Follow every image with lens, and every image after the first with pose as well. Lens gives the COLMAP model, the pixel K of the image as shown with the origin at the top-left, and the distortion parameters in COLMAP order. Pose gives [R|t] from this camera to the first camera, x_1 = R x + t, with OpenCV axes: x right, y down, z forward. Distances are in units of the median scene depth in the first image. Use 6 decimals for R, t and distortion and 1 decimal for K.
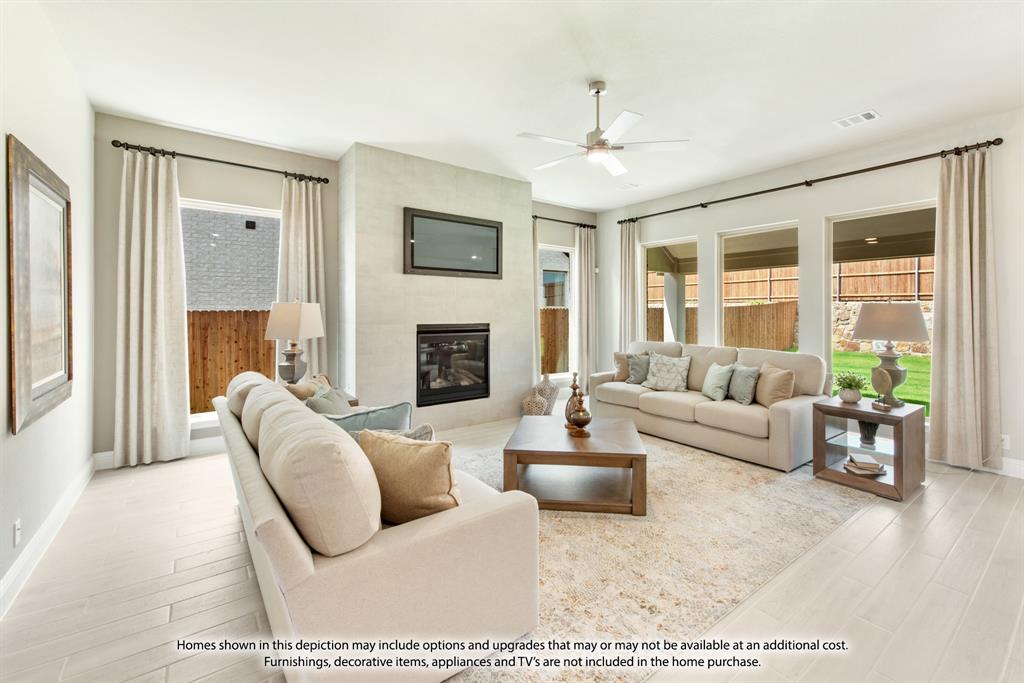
lens RADIAL K [[439.7, 0, 549.7], [0, 439.7, 311.4], [0, 0, 1]] dist [0.015987, 0.000089]
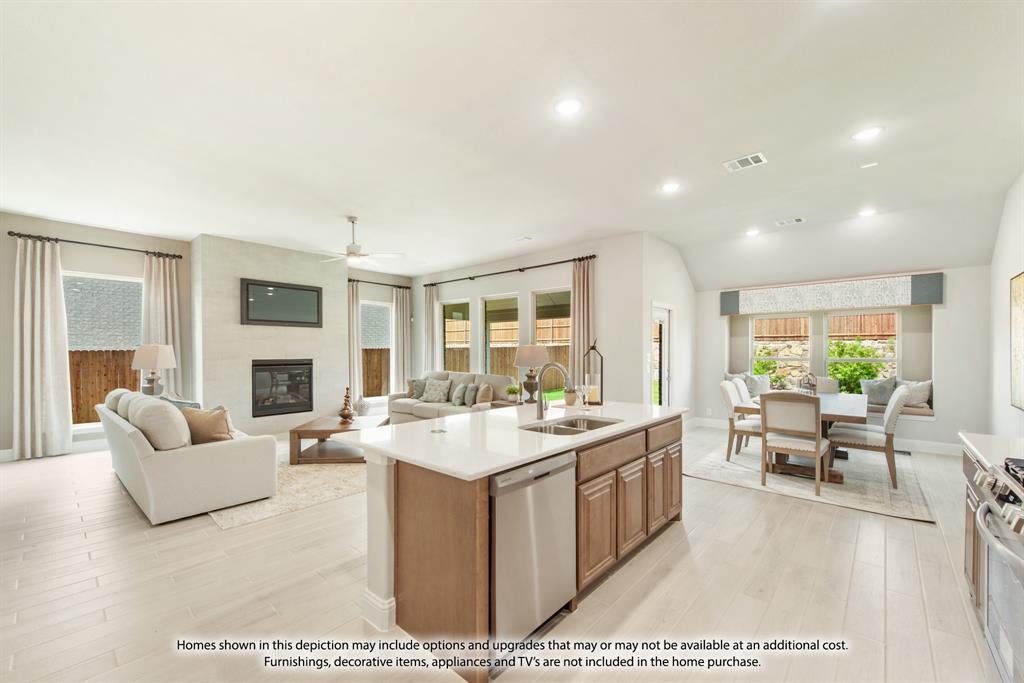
lens RADIAL K [[414.1, 0, 509.3], [0, 414.1, 354.8], [0, 0, 1]] dist [0.012284, -0.000720]
pose [[0.986415, -0.003656, 0.164231, 0.302166], [0.001765, 0.999930, 0.011658, -0.001151], [-0.164262, -0.011210, 0.986353, -0.473919]]
